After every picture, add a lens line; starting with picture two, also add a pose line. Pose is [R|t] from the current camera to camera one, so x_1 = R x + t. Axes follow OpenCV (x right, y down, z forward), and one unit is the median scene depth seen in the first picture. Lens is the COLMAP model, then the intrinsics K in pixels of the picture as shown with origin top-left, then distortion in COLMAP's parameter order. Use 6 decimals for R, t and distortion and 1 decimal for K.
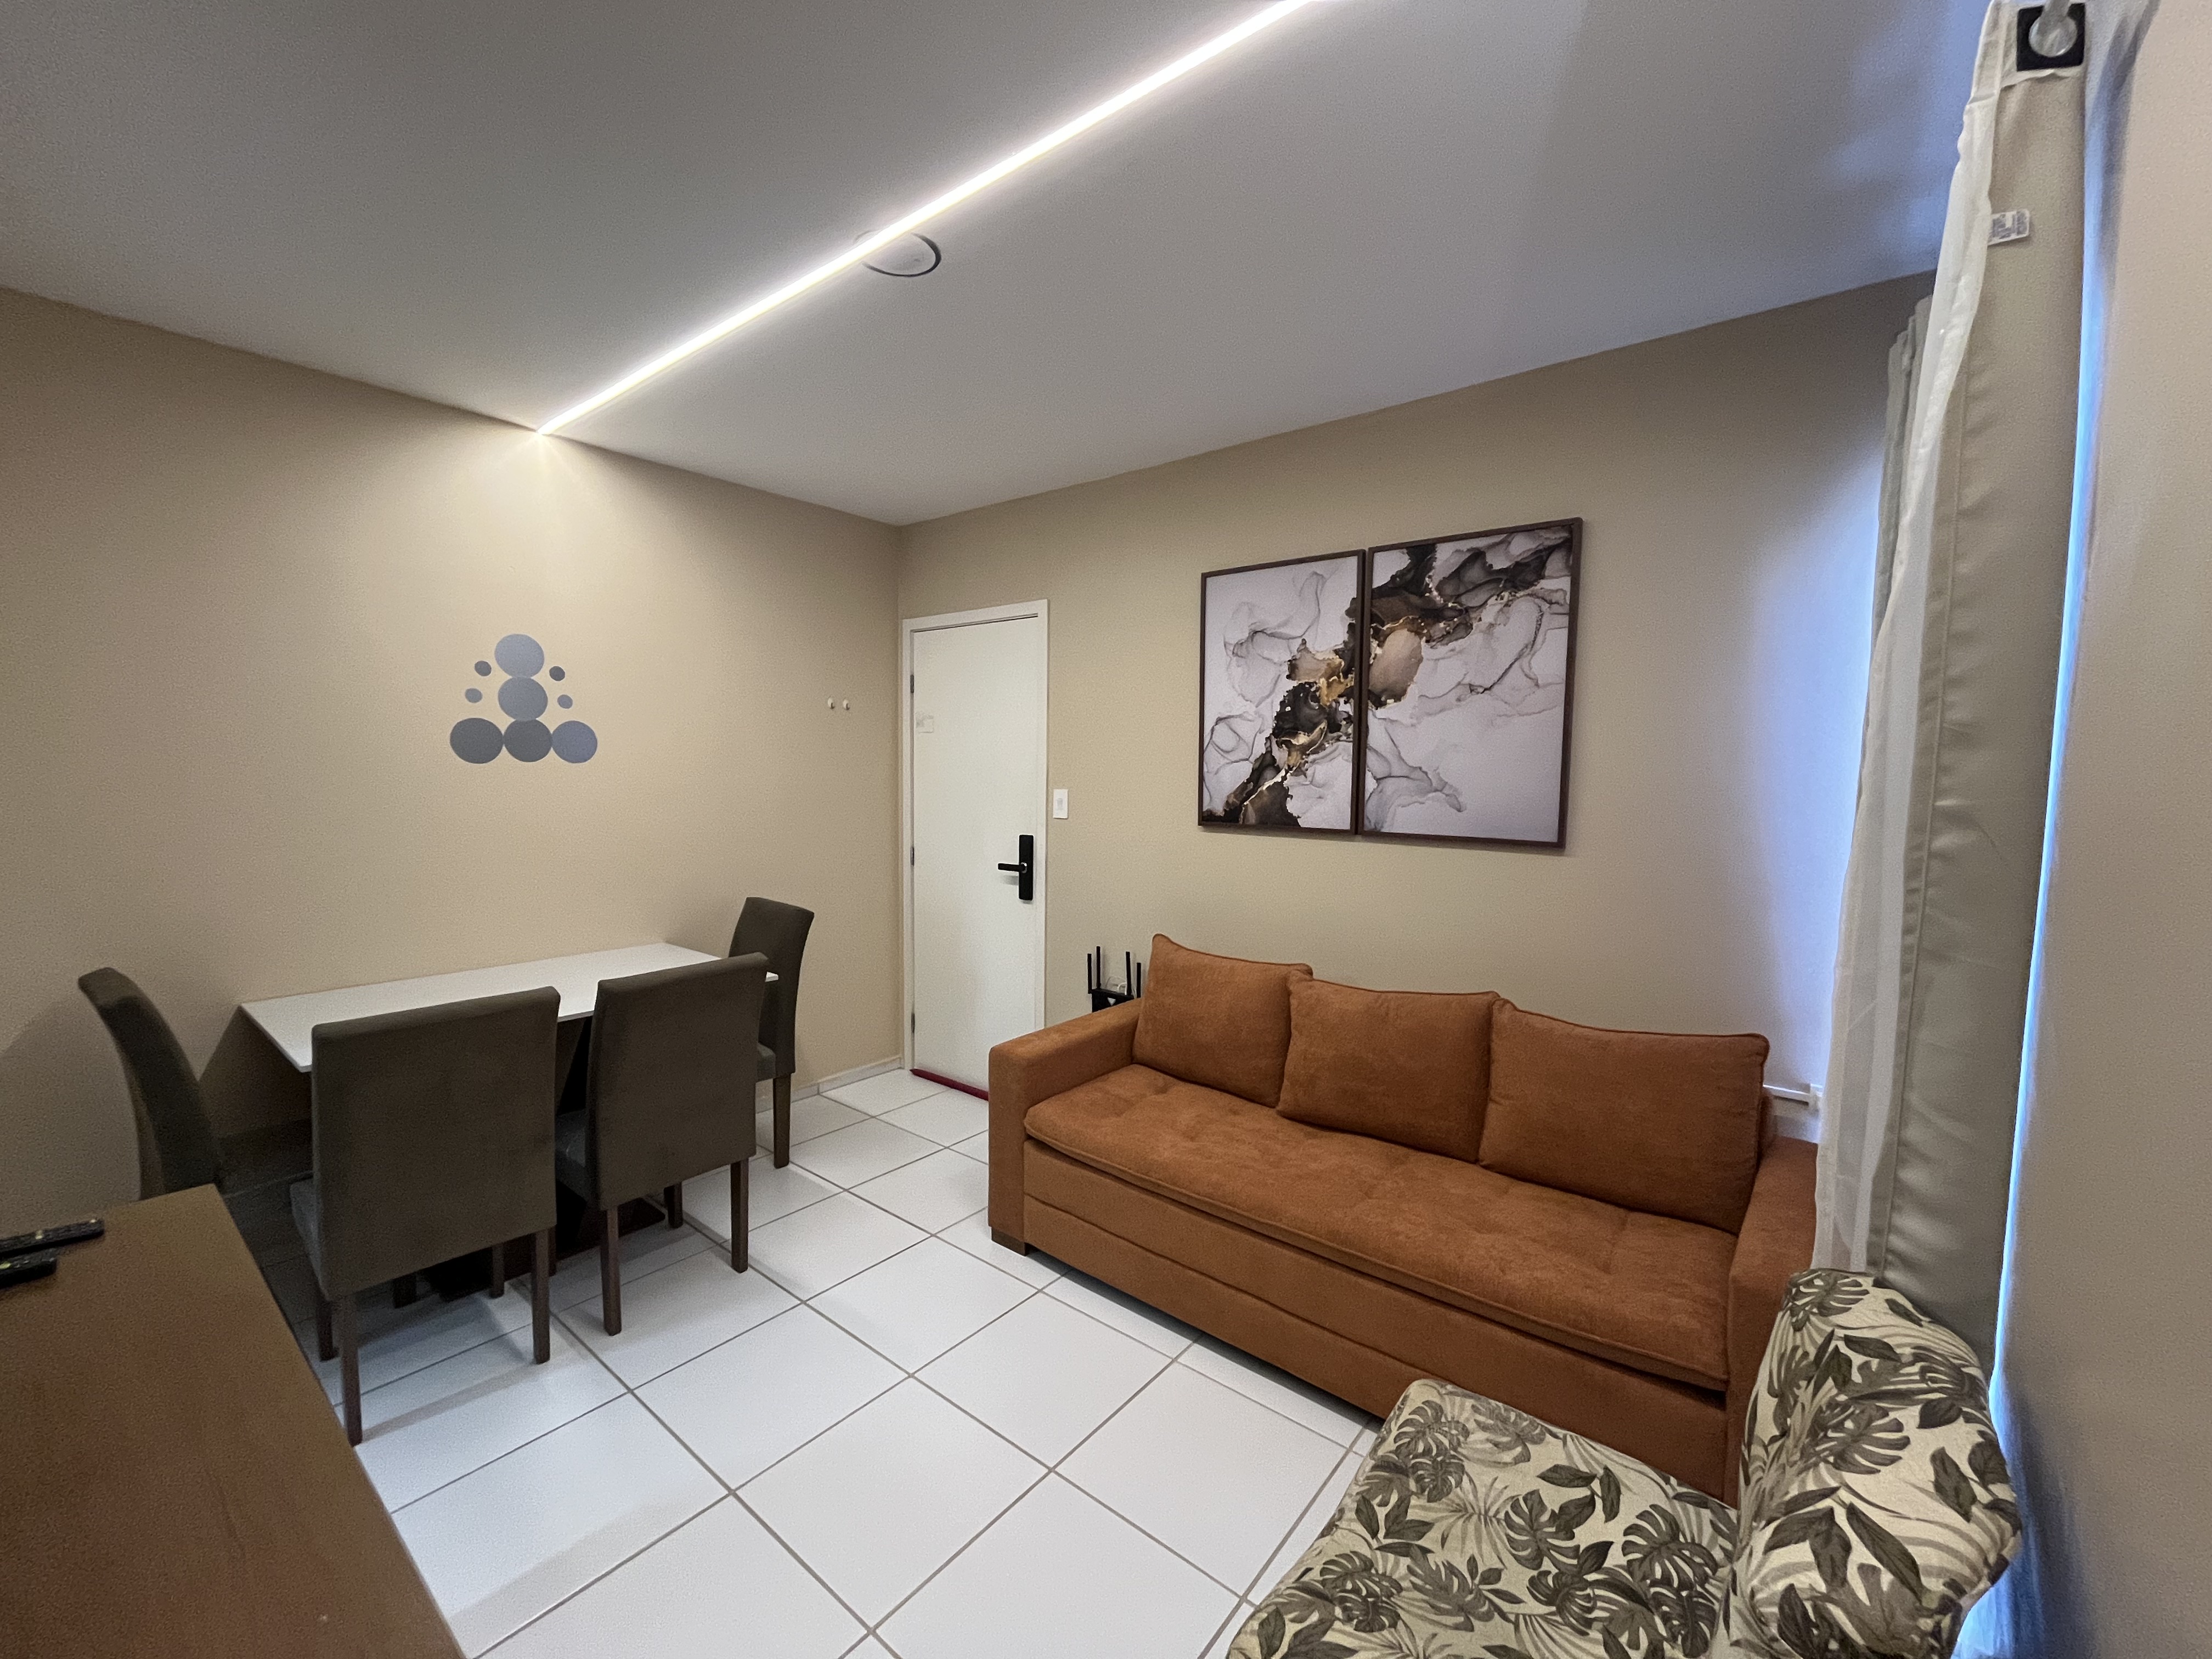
lens RADIAL K [[897.9, 0, 1107.9], [0, 897.9, 830.6], [0, 0, 1]] dist [0.000555, -0.001366]
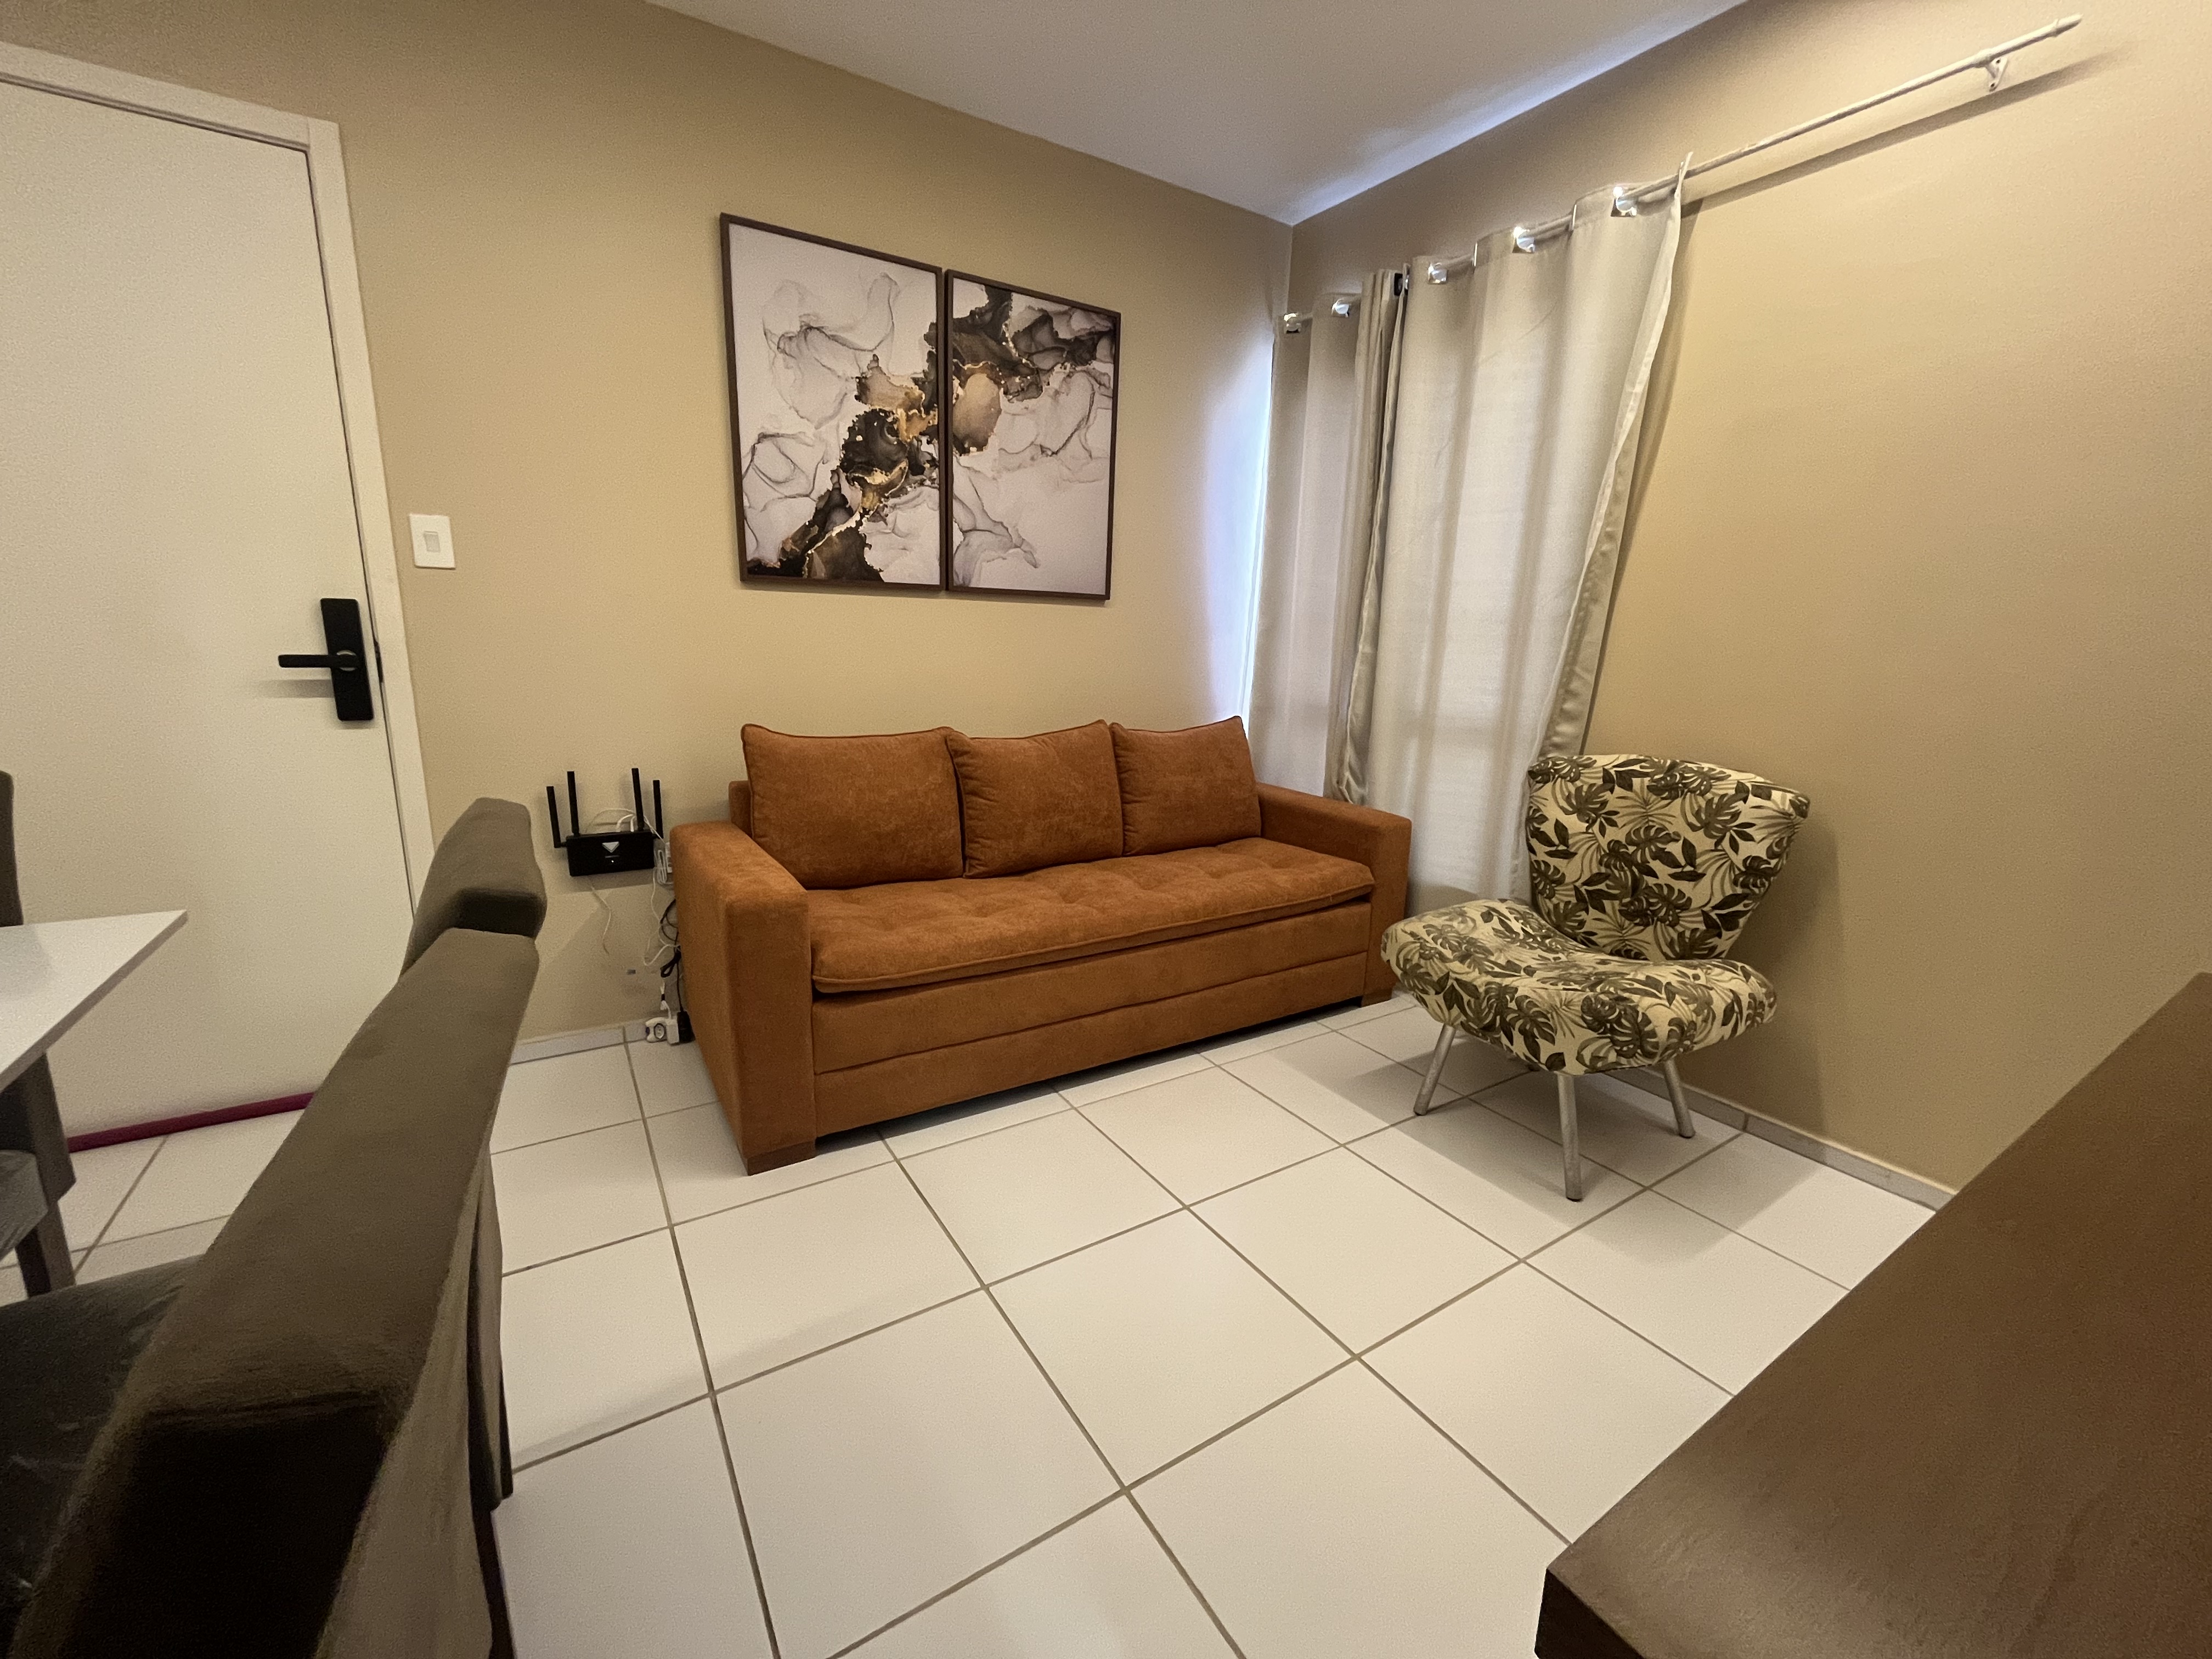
lens RADIAL K [[897.9, 0, 1106.7], [0, 897.9, 827.7], [0, 0, 1]] dist [0.000555, -0.001366]
pose [[0.322938, -0.203408, 0.924303, -0.620843], [0.046255, 0.978856, 0.199253, 0.071134], [-0.945289, -0.021593, 0.325518, 0.522972]]
